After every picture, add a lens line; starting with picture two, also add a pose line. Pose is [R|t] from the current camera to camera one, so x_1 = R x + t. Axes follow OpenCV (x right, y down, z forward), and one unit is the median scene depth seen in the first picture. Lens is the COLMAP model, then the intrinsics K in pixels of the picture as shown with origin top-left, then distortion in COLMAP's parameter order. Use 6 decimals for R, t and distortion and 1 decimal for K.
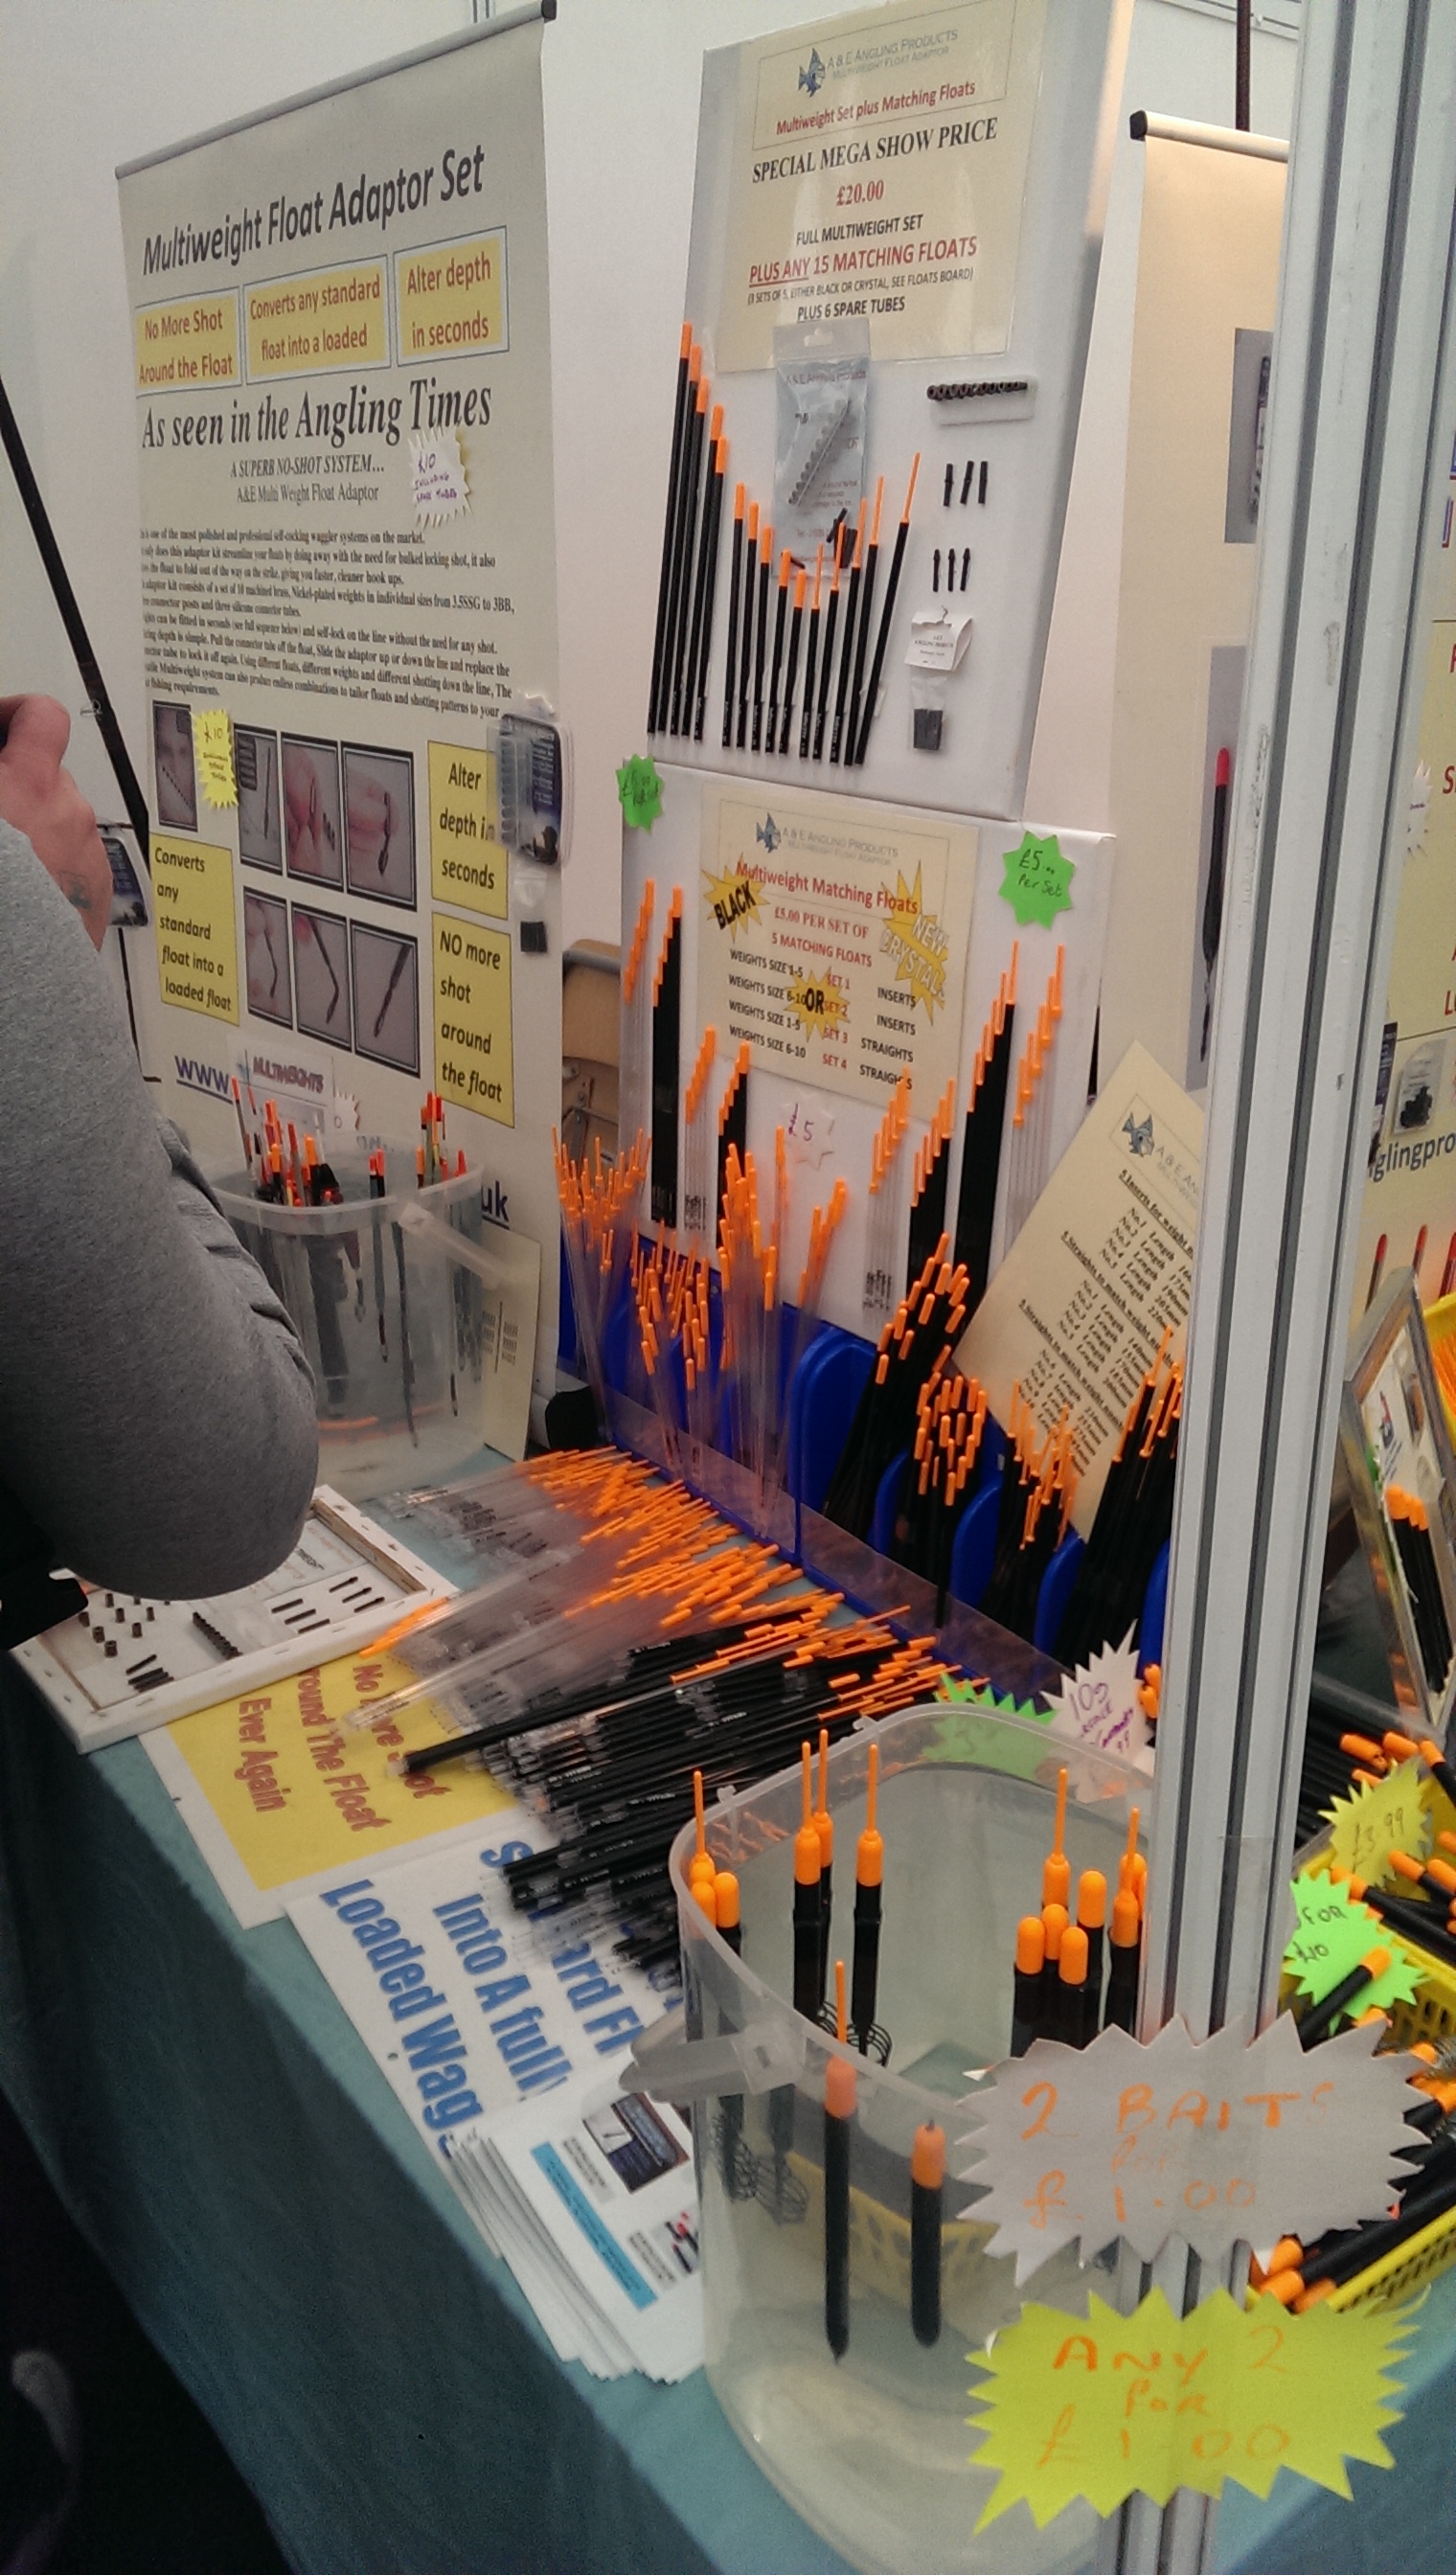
lens RADIAL K [[1844.3, 0, 728.0], [0, 1844.3, 1287.5], [0, 0, 1]] dist [0.104898, -0.144182]
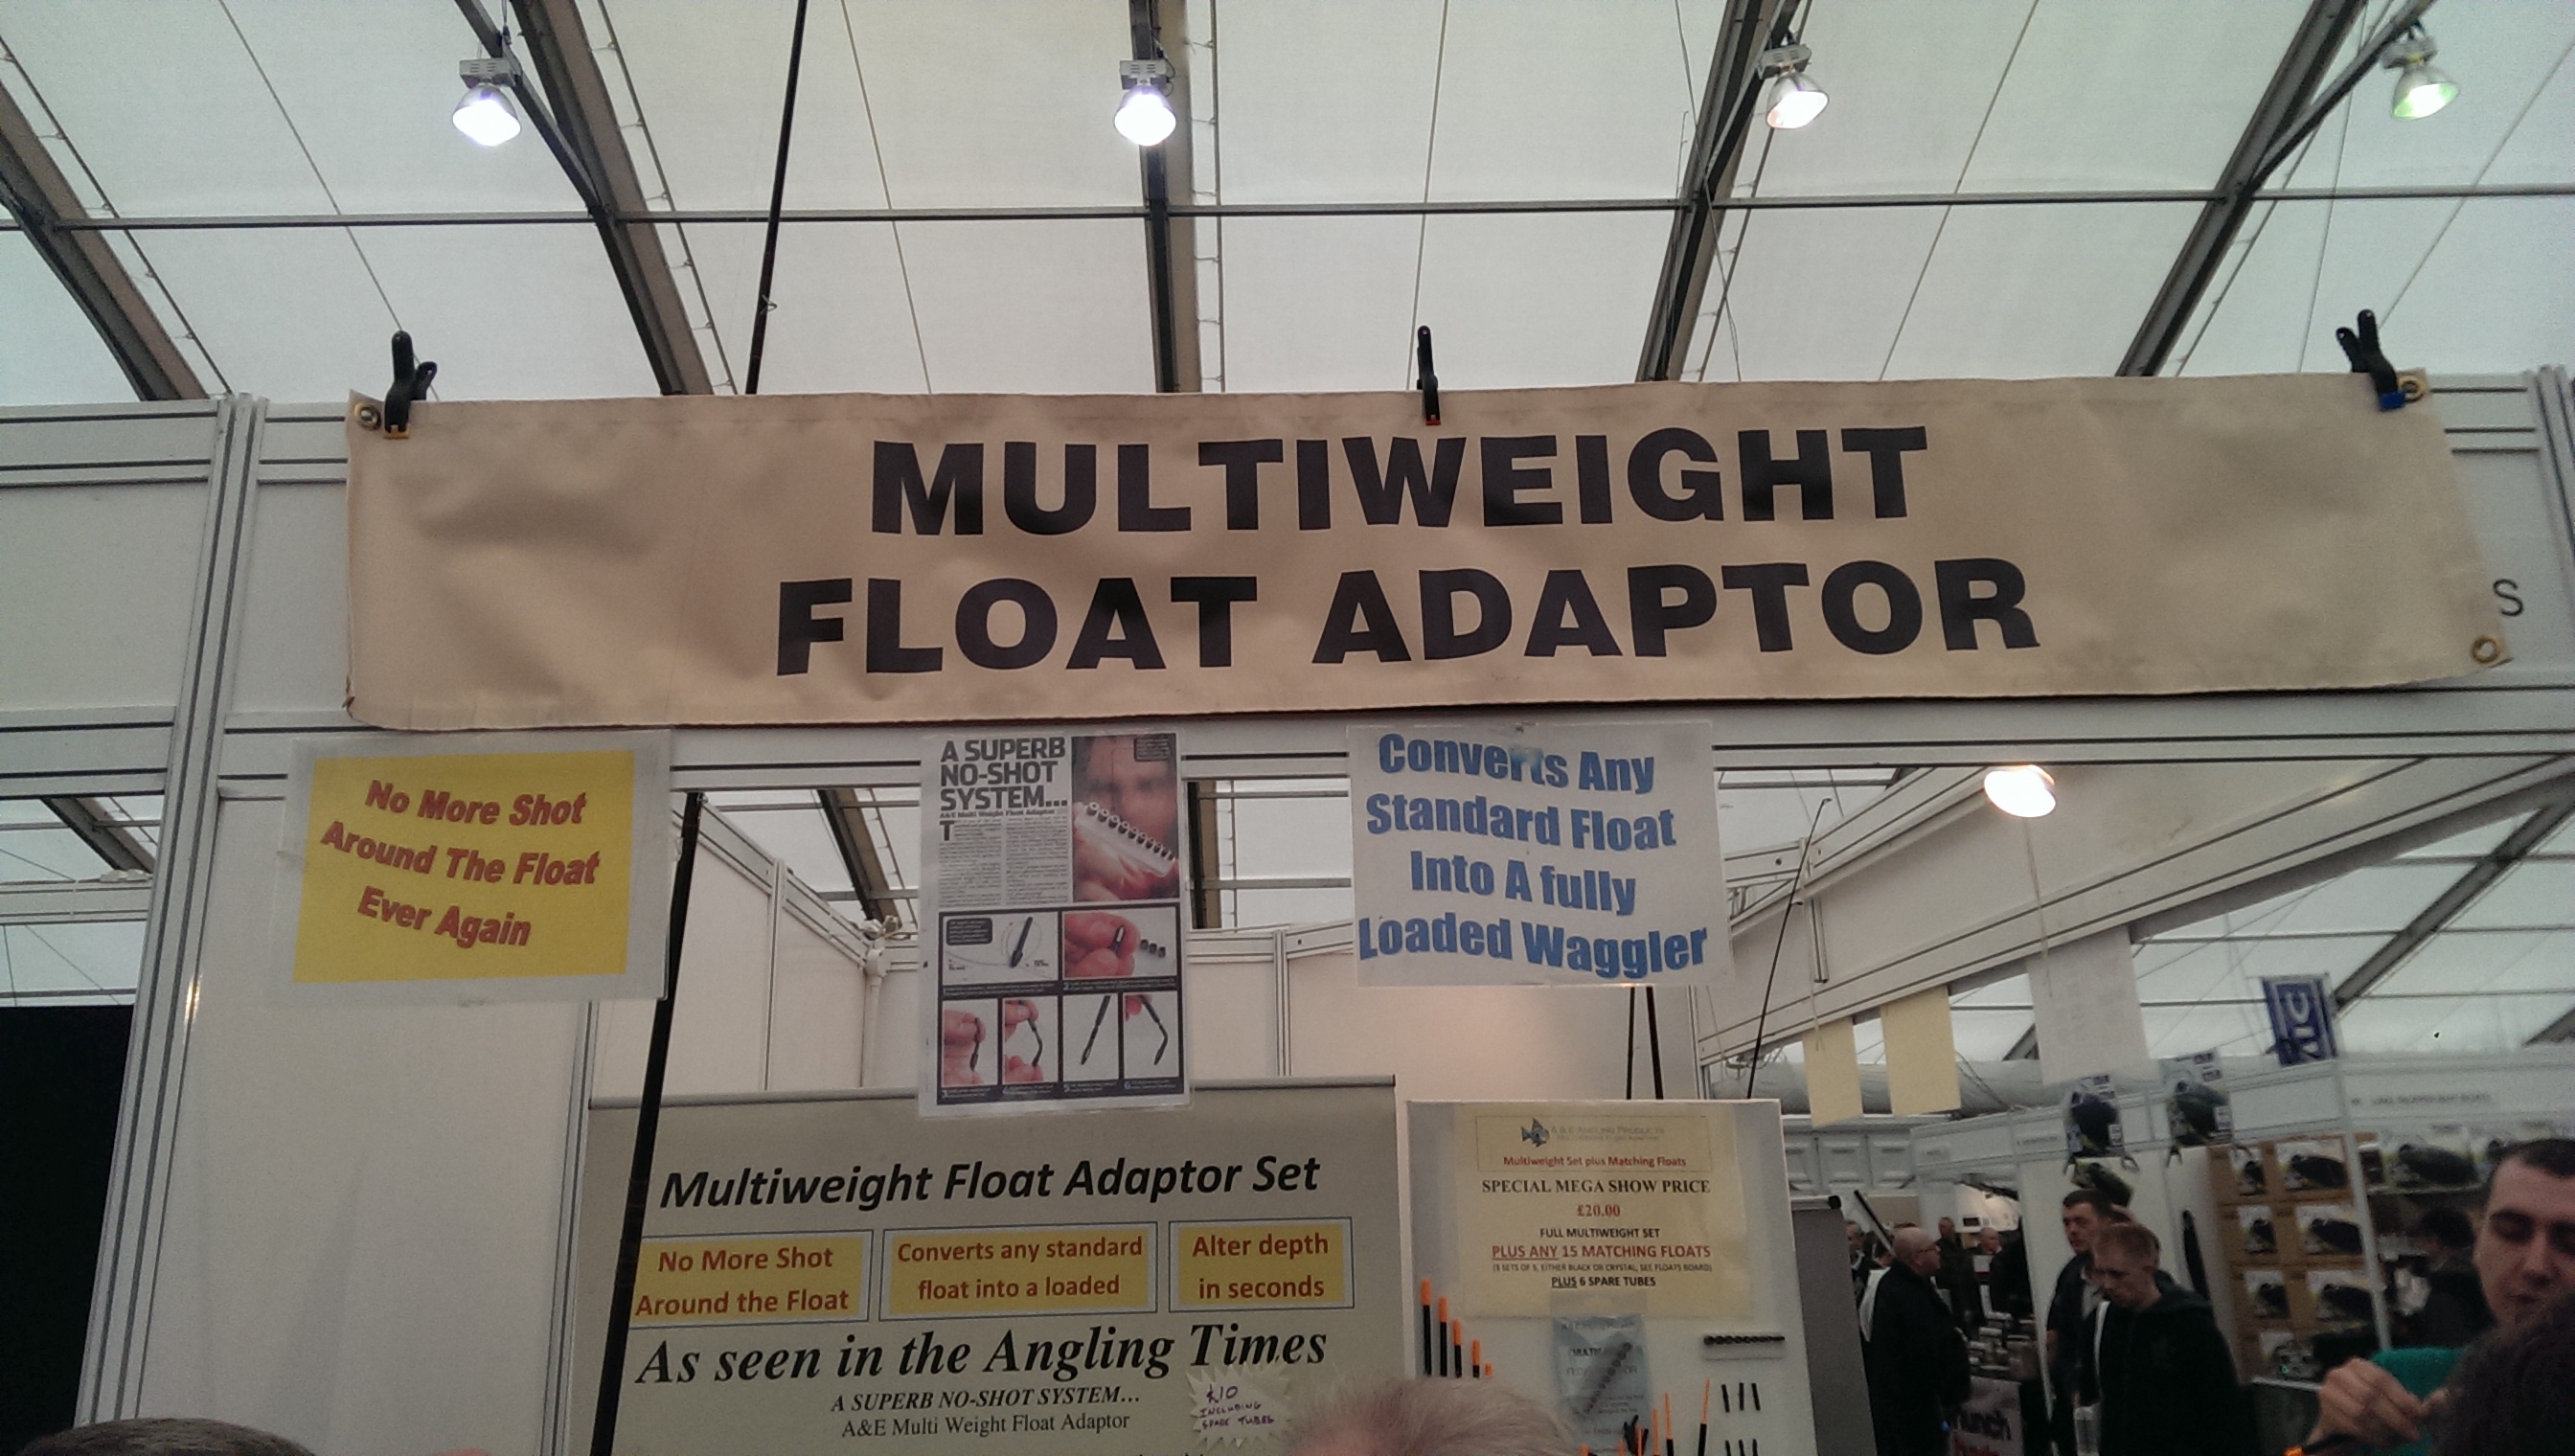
lens RADIAL K [[1844.3, 0, 1287.5], [0, 1844.3, 728.0], [0, 0, 1]] dist [0.104898, -0.144182]
pose [[0.590682, 0.182605, 0.785970, -1.308511], [0.318276, 0.842355, -0.434900, -0.323475], [-0.741481, 0.507043, 0.439446, 0.309297]]
